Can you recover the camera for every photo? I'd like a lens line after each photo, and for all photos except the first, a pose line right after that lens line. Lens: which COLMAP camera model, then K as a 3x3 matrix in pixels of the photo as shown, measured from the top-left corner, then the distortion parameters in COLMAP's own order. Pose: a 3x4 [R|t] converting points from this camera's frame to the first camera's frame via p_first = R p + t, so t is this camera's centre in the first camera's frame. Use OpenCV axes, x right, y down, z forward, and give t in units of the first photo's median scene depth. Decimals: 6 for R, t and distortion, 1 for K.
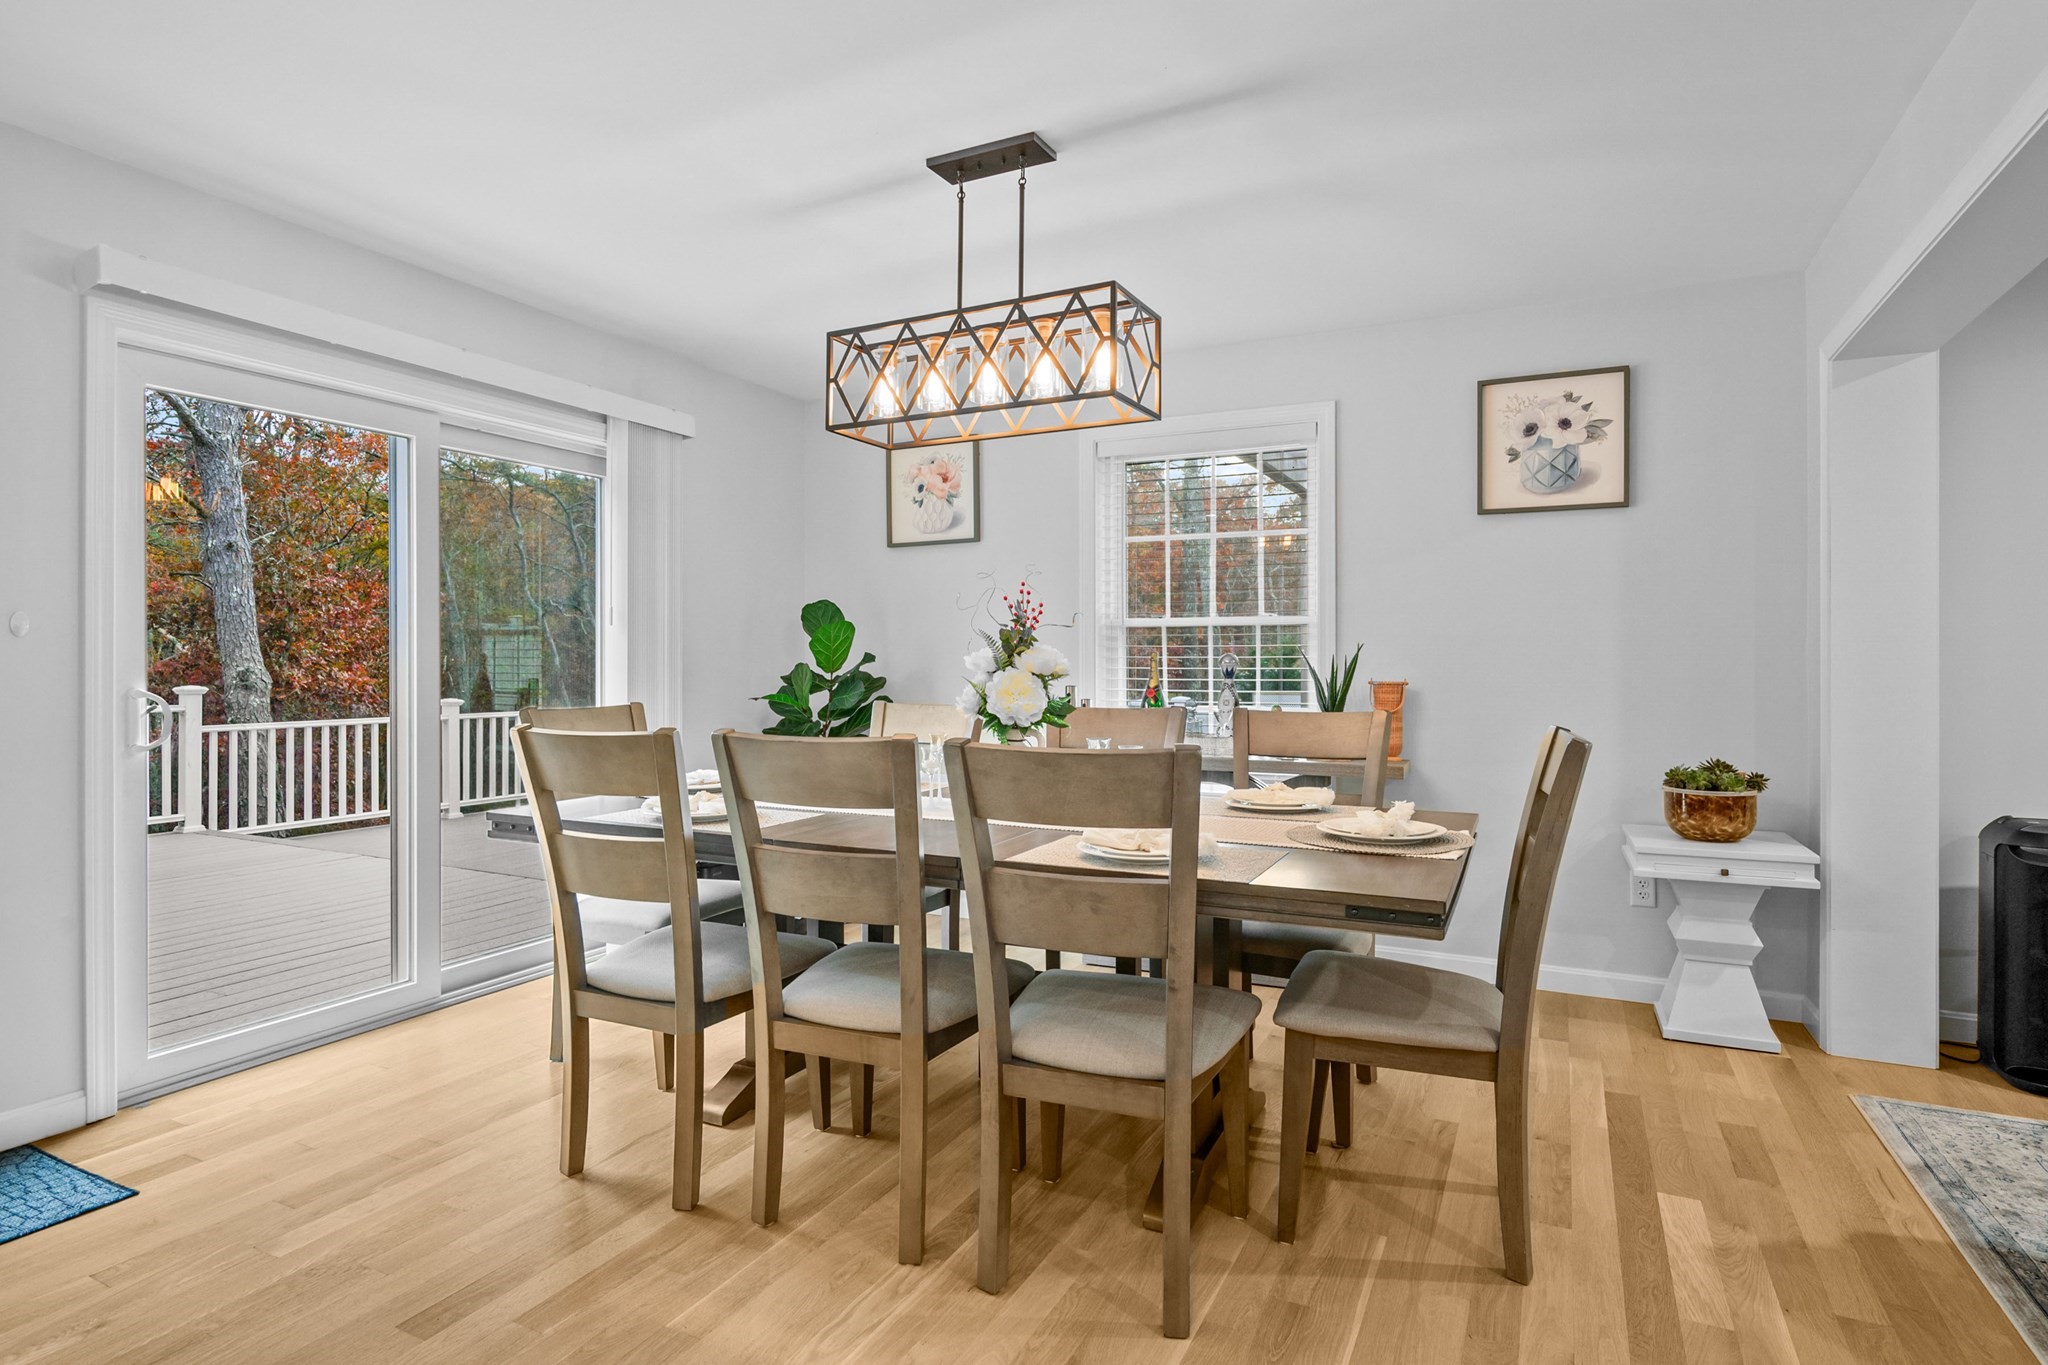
lens RADIAL K [[1076.4, 0, 1037.4], [0, 1076.4, 682.6], [0, 0, 1]] dist [-0.003184, -0.000524]
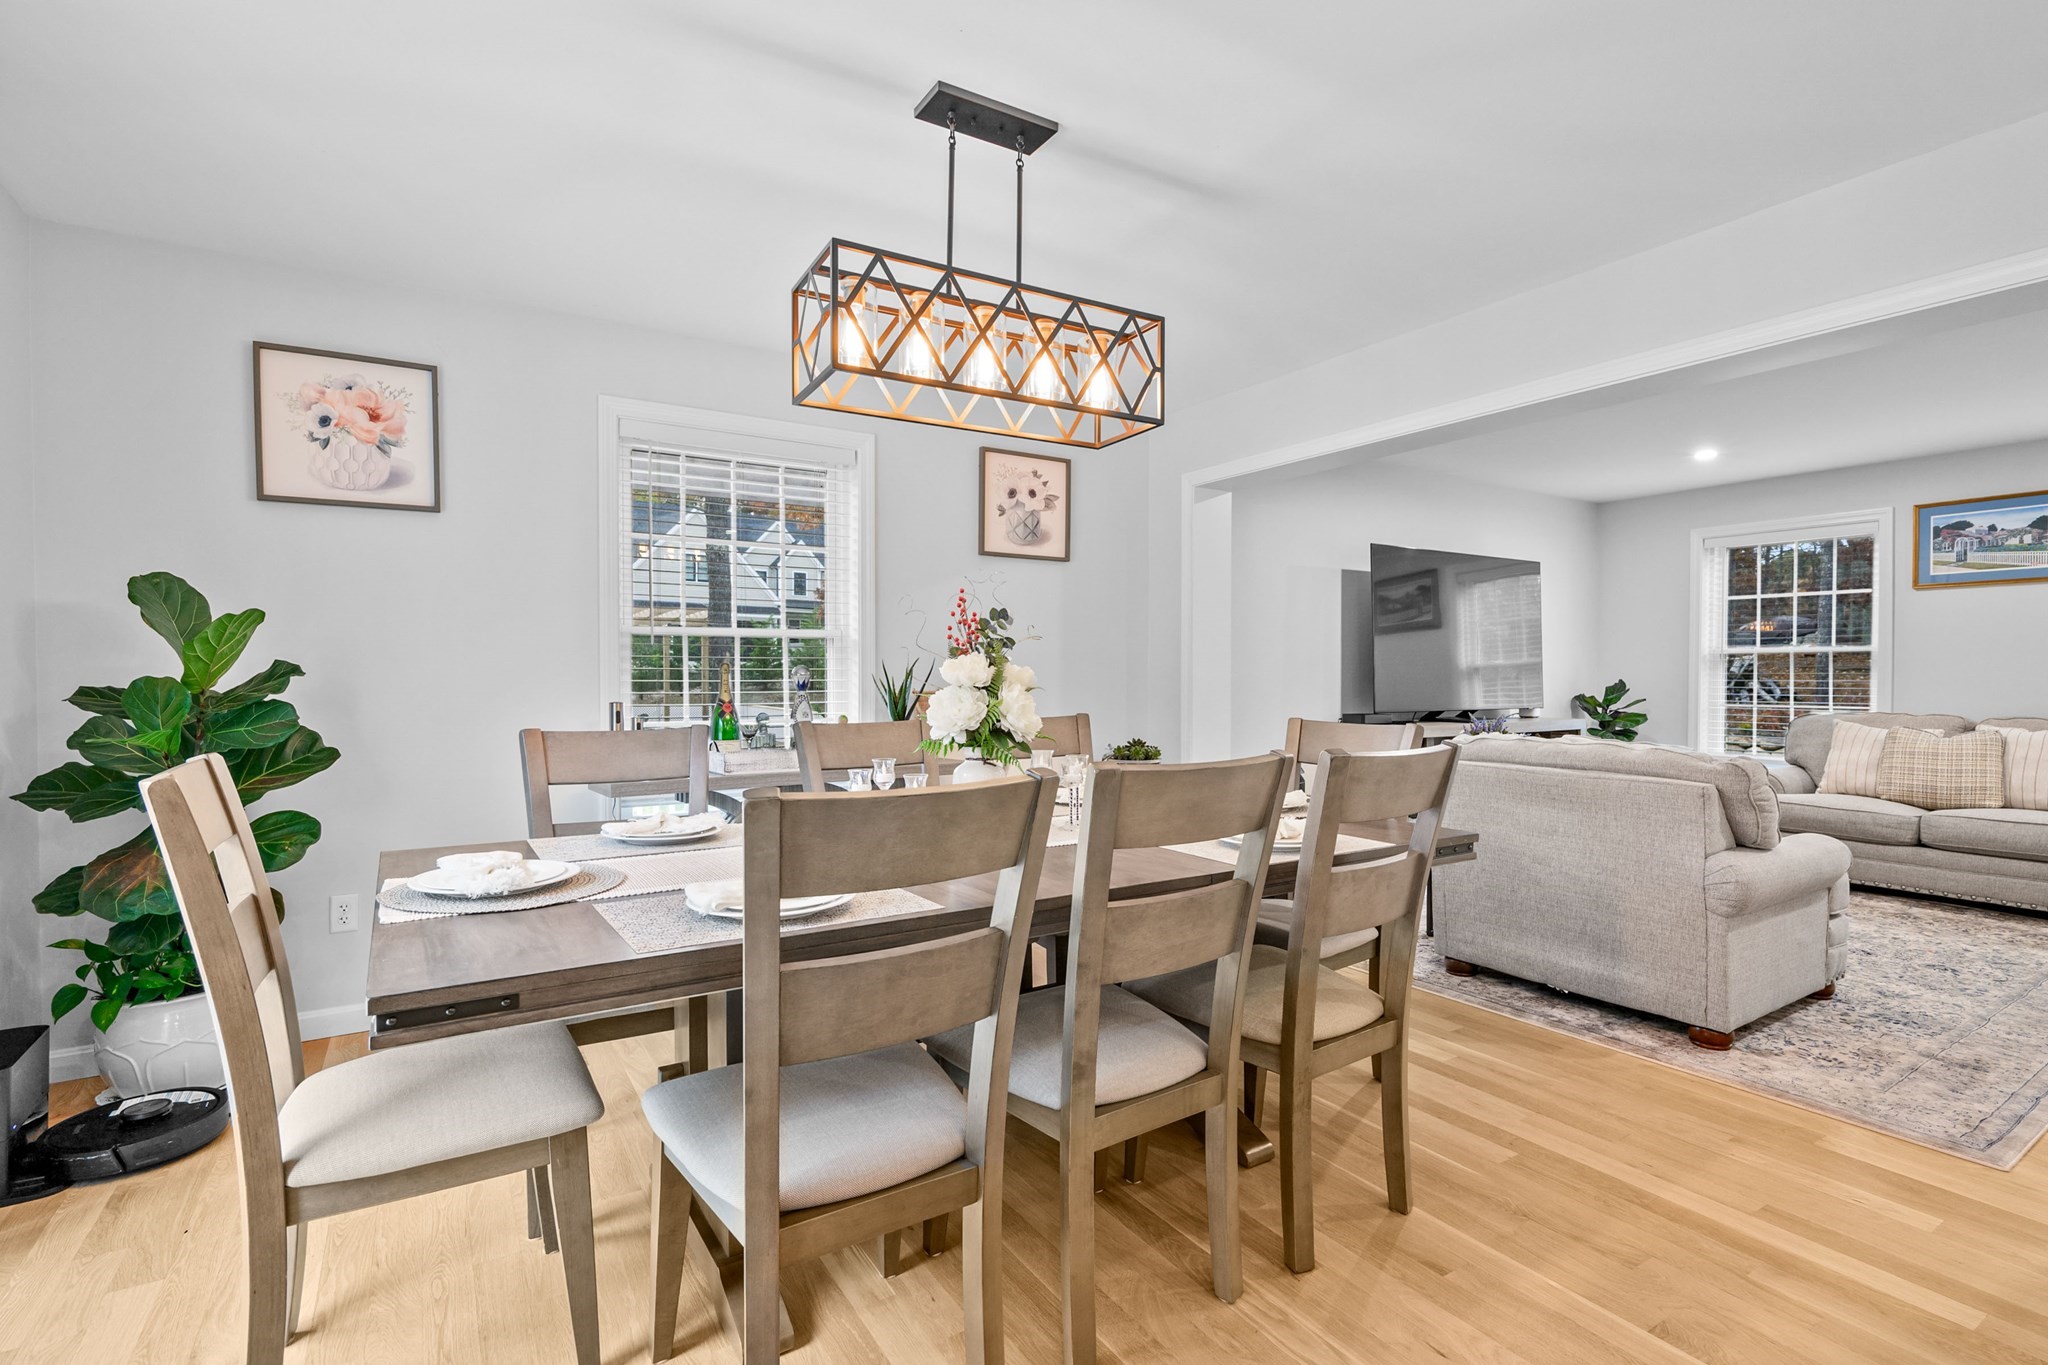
lens RADIAL K [[940.9, 0, 1023.9], [0, 940.9, 670.6], [0, 0, 1]] dist [0.002273, 0.001915]
pose [[0.528562, 0.000839, 0.848894, -0.502395], [0.016639, 0.999797, -0.011348, -0.010214], [-0.848731, 0.020123, 0.528441, 0.406807]]
